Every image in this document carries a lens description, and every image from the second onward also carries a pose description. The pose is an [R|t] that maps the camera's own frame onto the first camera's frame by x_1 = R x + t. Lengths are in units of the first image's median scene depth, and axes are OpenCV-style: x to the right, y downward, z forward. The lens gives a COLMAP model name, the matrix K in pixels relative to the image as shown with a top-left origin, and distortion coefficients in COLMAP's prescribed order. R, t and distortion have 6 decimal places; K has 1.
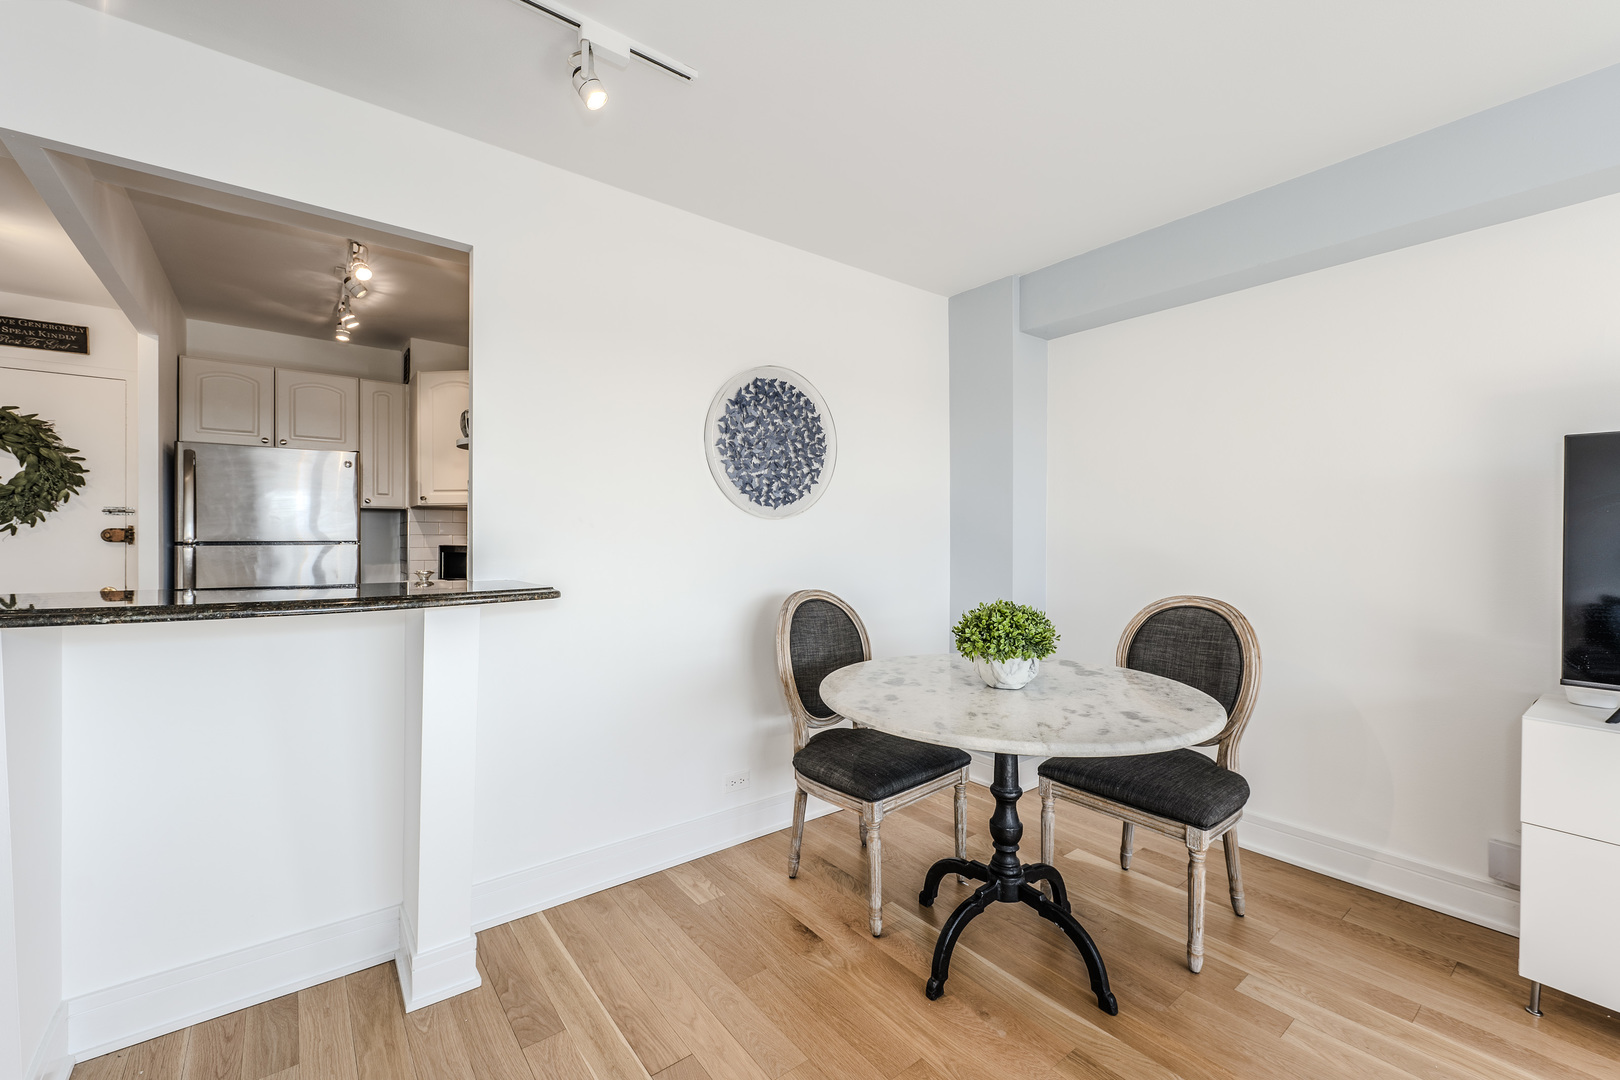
lens RADIAL K [[665.8, 0, 815.5], [0, 665.8, 538.8], [0, 0, 1]] dist [0.001324, -0.000139]
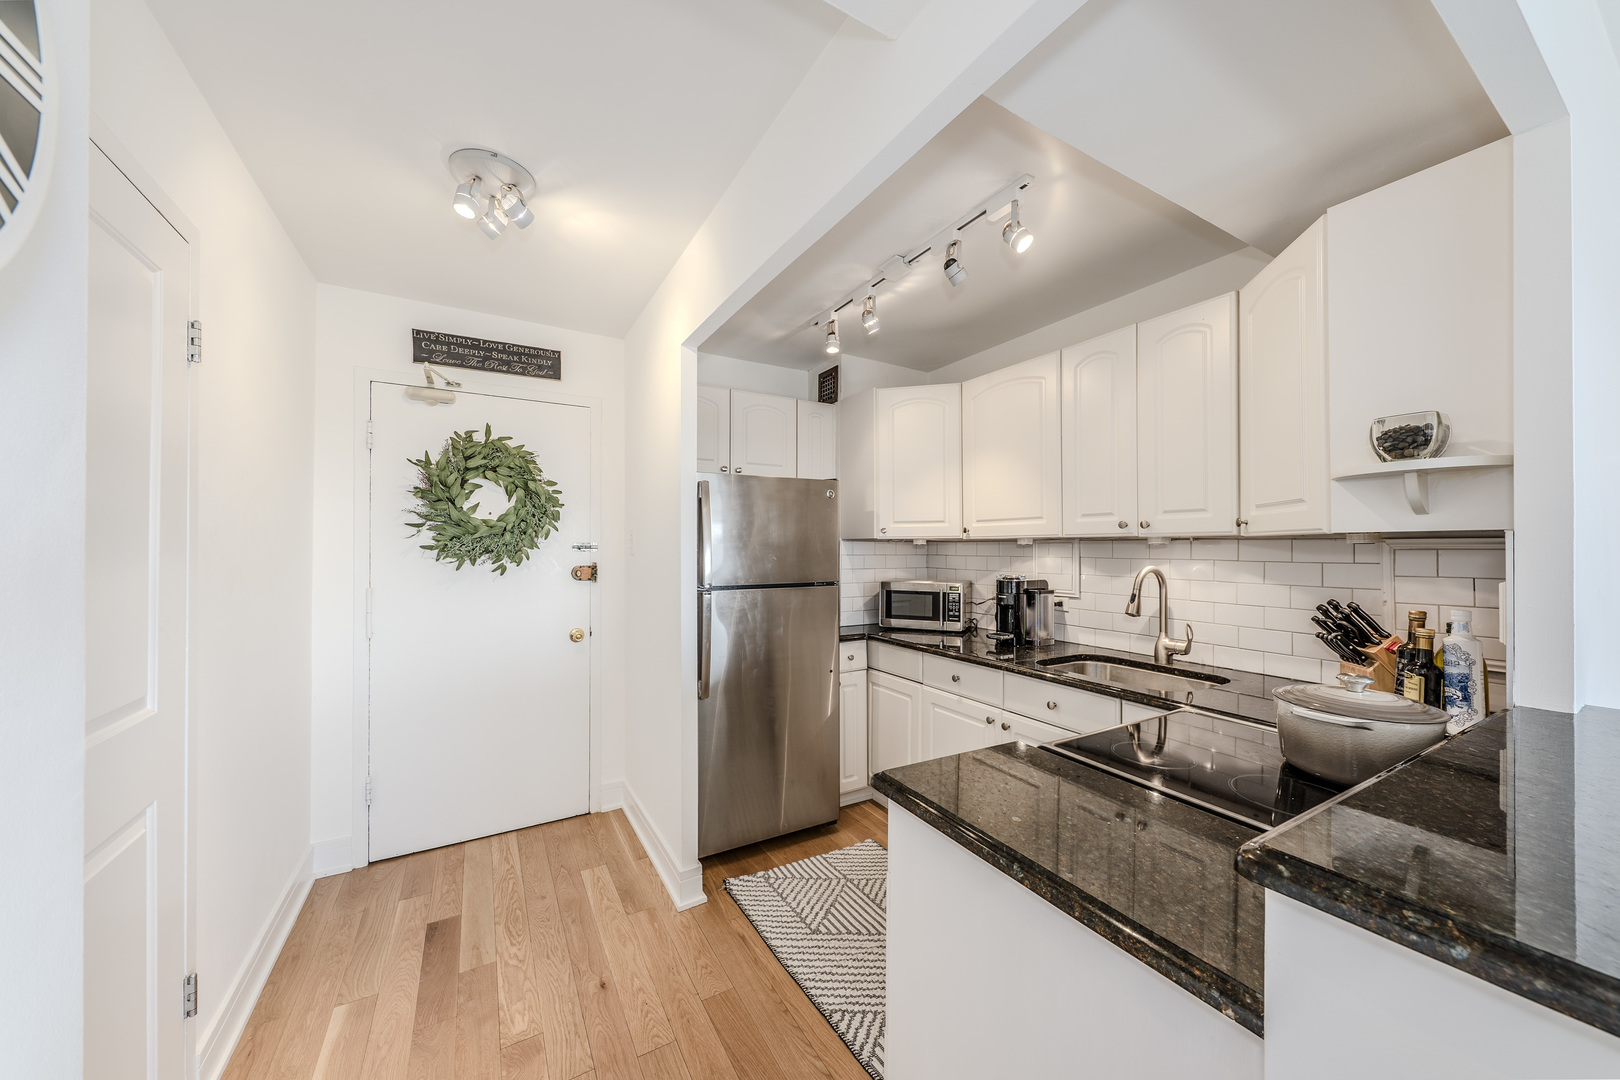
lens RADIAL K [[565.8, 0, 807.6], [0, 565.8, 542.7], [0, 0, 1]] dist [0.003465, -0.000989]
pose [[0.990458, -0.000368, -0.137814, -0.708683], [-0.000382, 0.999985, -0.005417, -0.049393], [0.137814, 0.005418, 0.990443, 0.290717]]
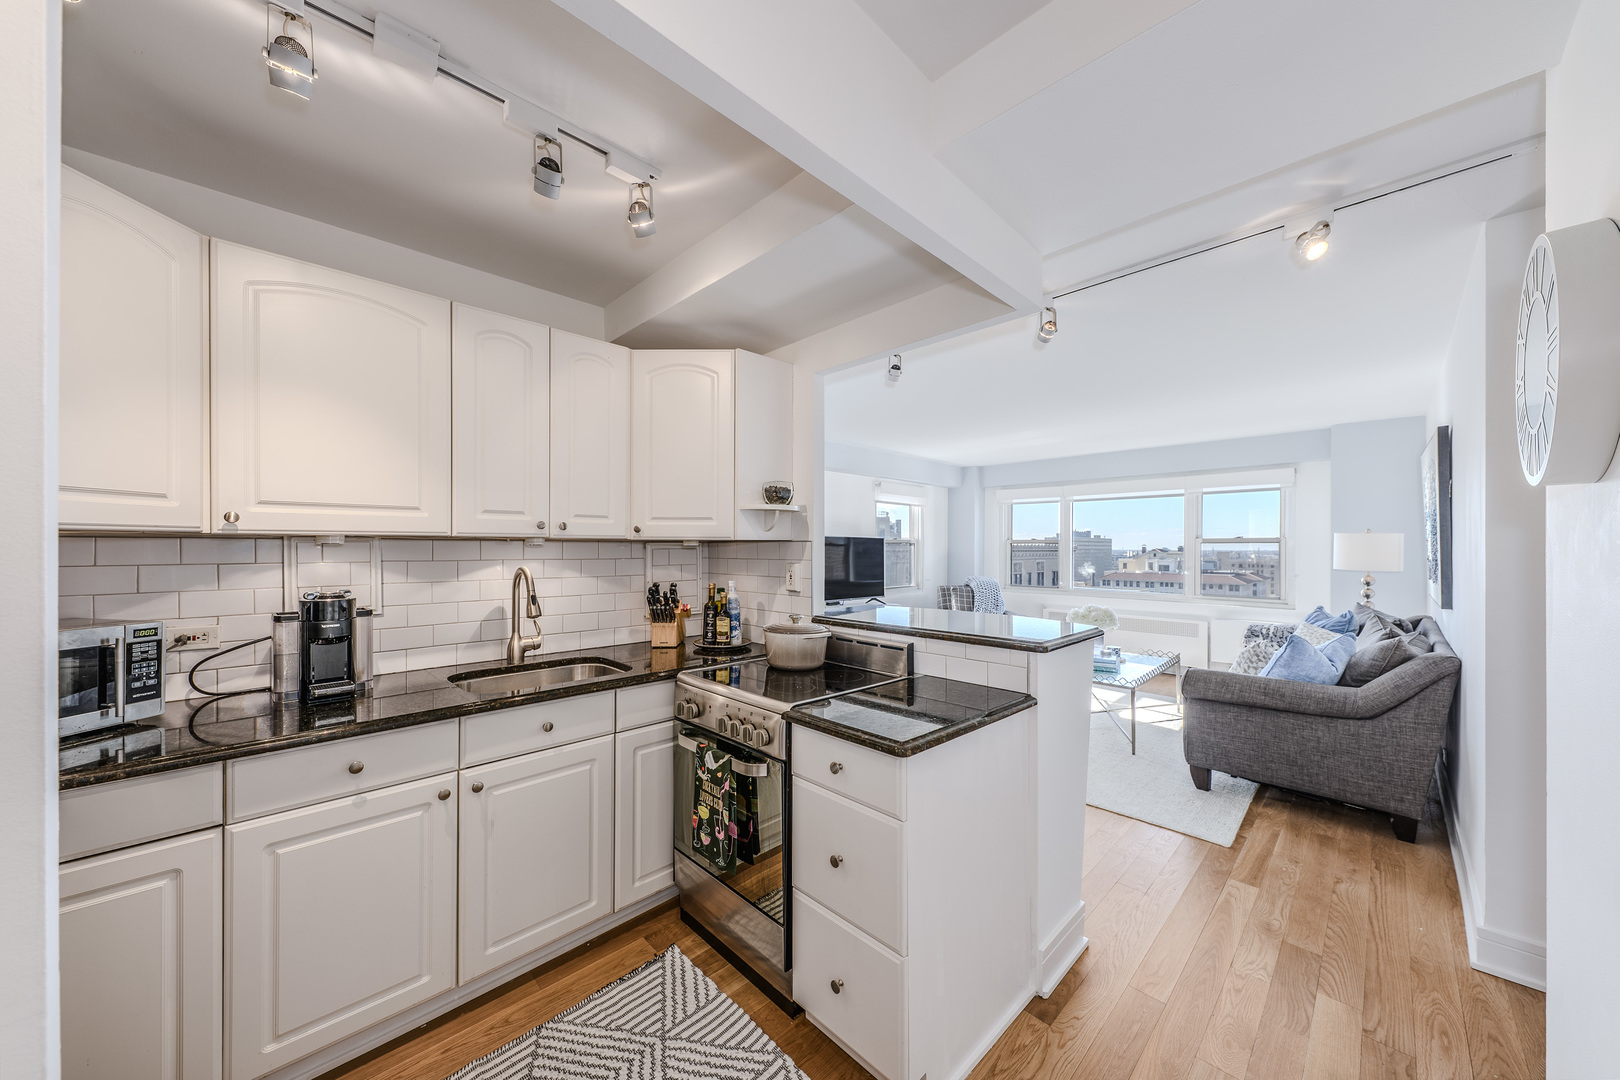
lens RADIAL K [[565.8, 0, 805.1], [0, 565.8, 541.3], [0, 0, 1]] dist [0.003465, -0.000989]
pose [[-0.110970, 0.010835, 0.993765, -1.120512], [-0.004550, 0.999925, -0.011410, -0.049547], [-0.993813, -0.005788, -0.110912, 0.776748]]
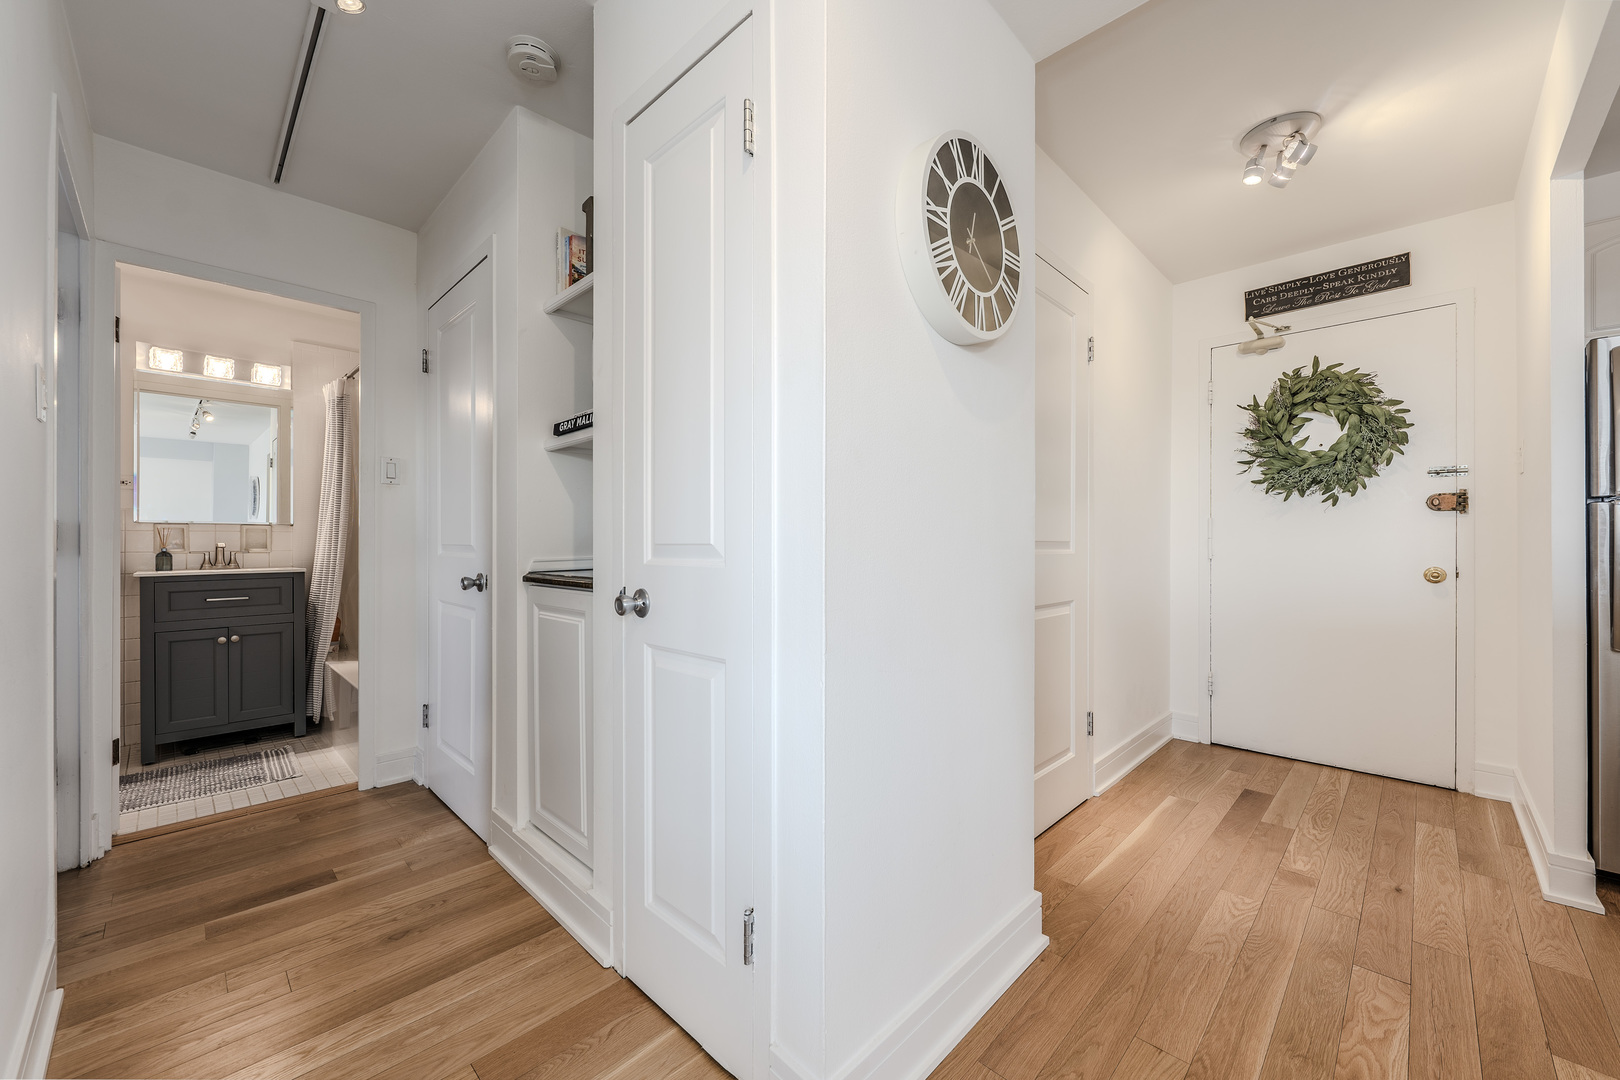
lens RADIAL K [[621.1, 0, 808.4], [0, 621.1, 542.9], [0, 0, 1]] dist [0.000292, -0.001258]
pose [[0.124642, -0.000712, -0.992201, -0.467211], [-0.001969, 0.999998, -0.000965, 0.050689], [0.992200, 0.002073, 0.124641, 0.182061]]
